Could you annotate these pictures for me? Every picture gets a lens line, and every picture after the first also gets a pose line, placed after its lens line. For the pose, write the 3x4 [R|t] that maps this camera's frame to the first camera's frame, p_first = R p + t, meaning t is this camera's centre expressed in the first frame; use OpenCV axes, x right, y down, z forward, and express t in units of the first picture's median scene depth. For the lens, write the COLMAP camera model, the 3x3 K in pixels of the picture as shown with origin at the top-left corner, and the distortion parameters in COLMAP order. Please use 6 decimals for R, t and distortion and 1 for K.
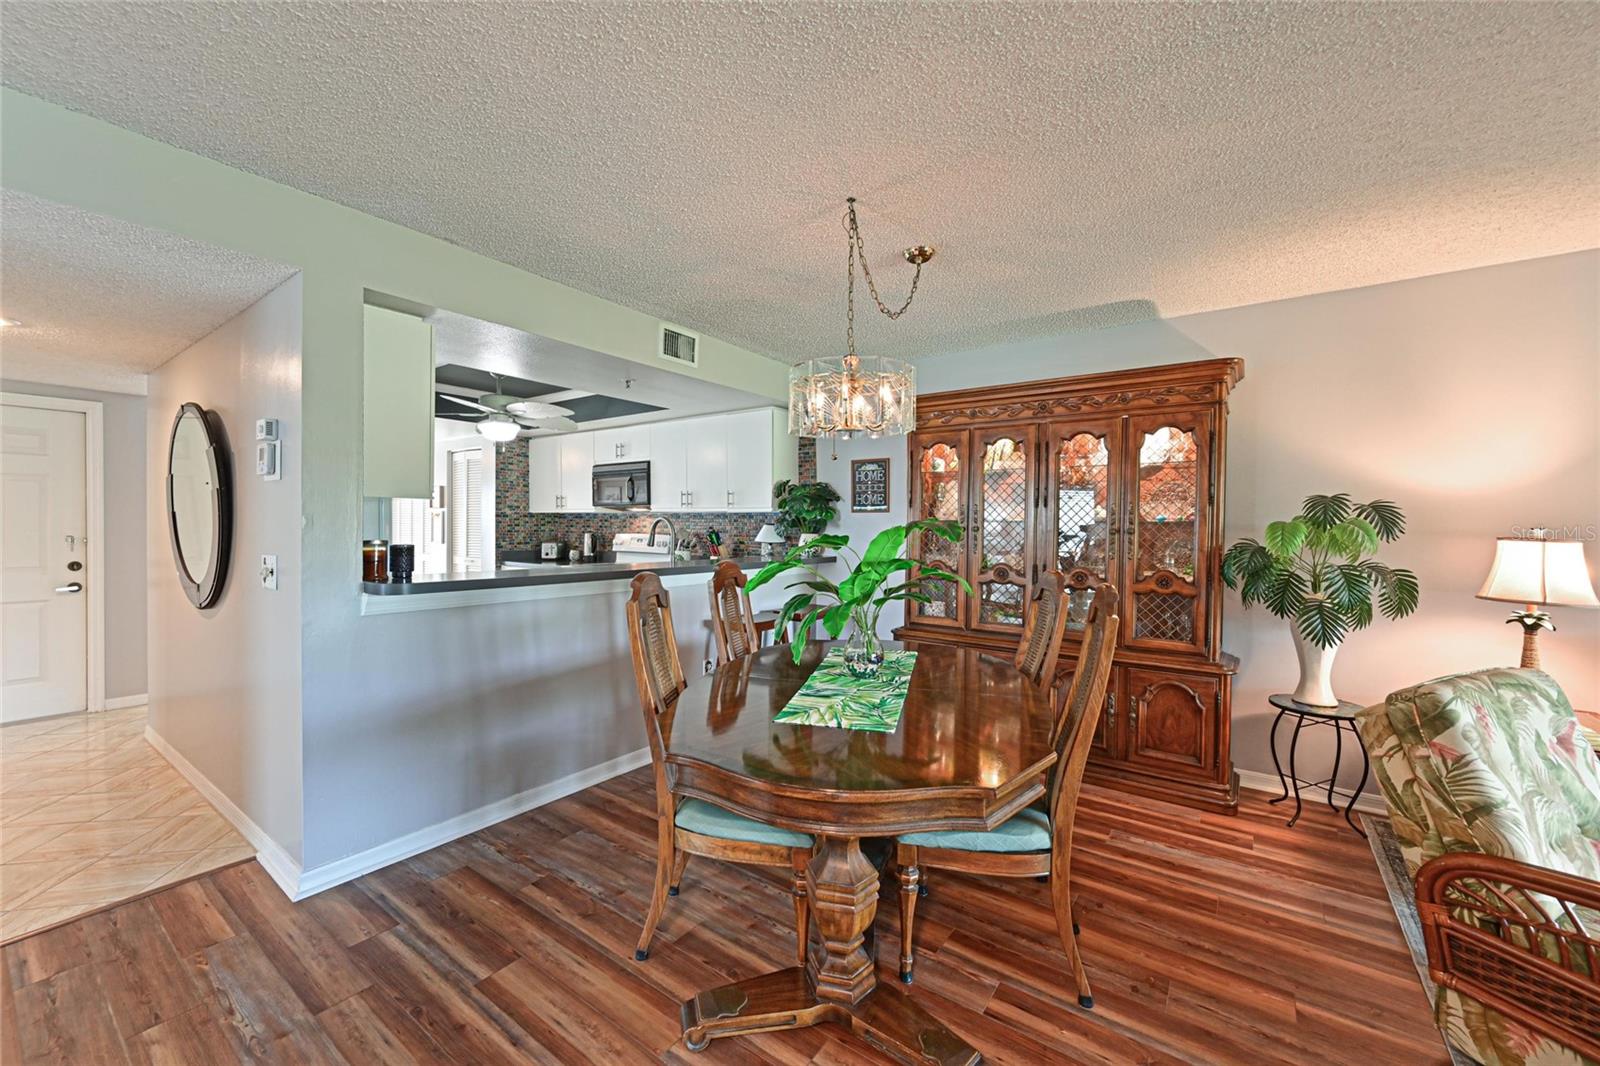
lens RADIAL K [[635.3, 0, 811.9], [0, 635.3, 527.7], [0, 0, 1]] dist [0.000672, -0.000081]
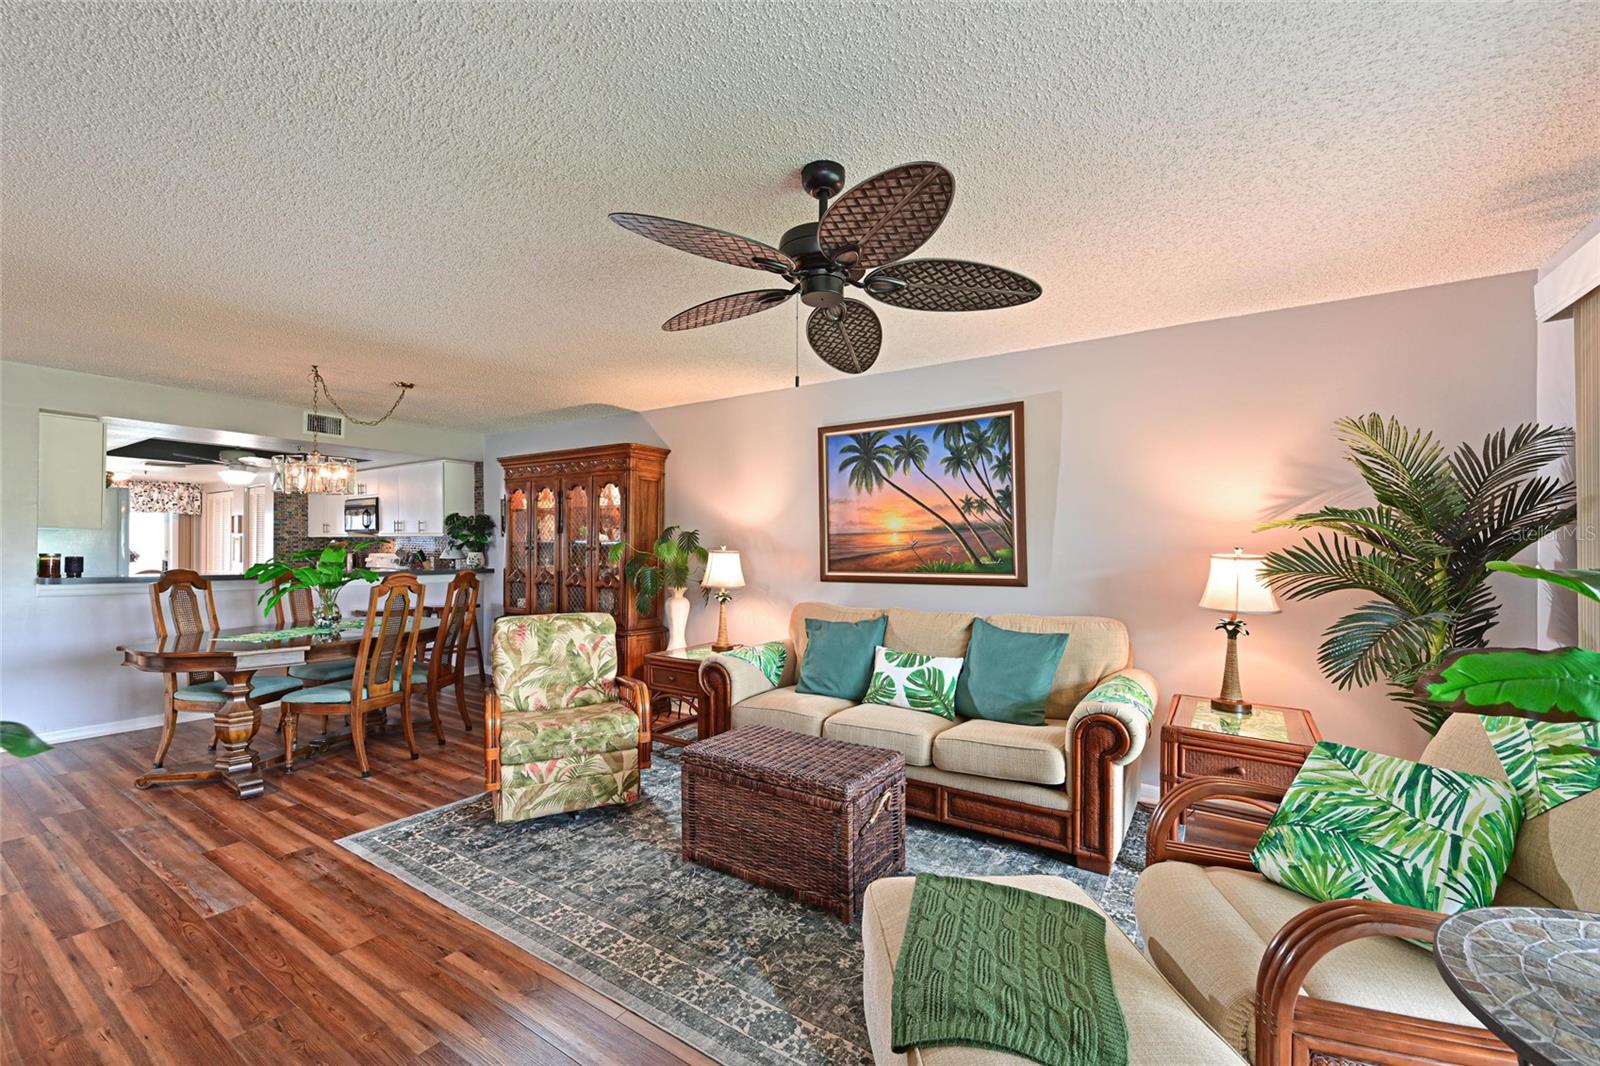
lens RADIAL K [[635.3, 0, 797.3], [0, 635.3, 542.1], [0, 0, 1]] dist [0.000672, -0.000081]
pose [[0.998515, 0.000254, 0.054468, 0.635071], [0.000594, 0.999879, -0.015545, 0.009114], [-0.054465, 0.015554, 0.998395, -0.421826]]
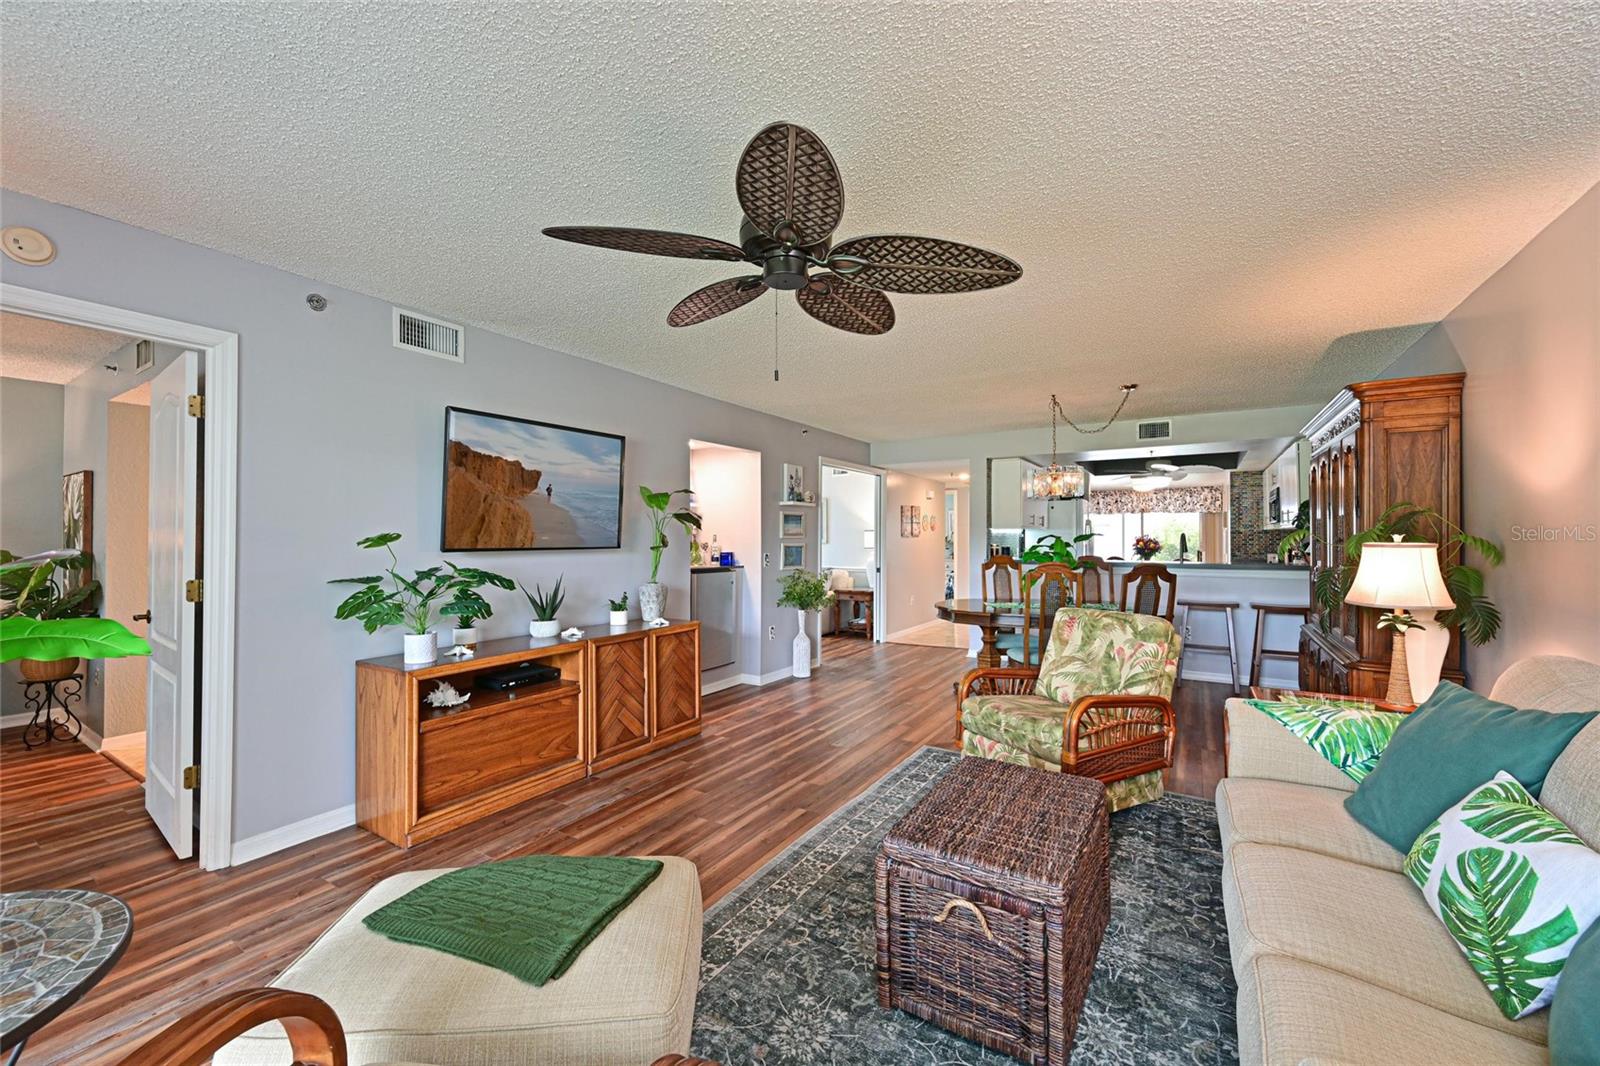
lens RADIAL K [[635.3, 0, 805.8], [0, 635.3, 535.8], [0, 0, 1]] dist [0.000672, -0.000081]
pose [[0.085157, -0.009193, -0.996325, 1.066716], [-0.006584, 0.999930, -0.009789, 0.009084], [0.996346, 0.007394, 0.085091, -0.034827]]
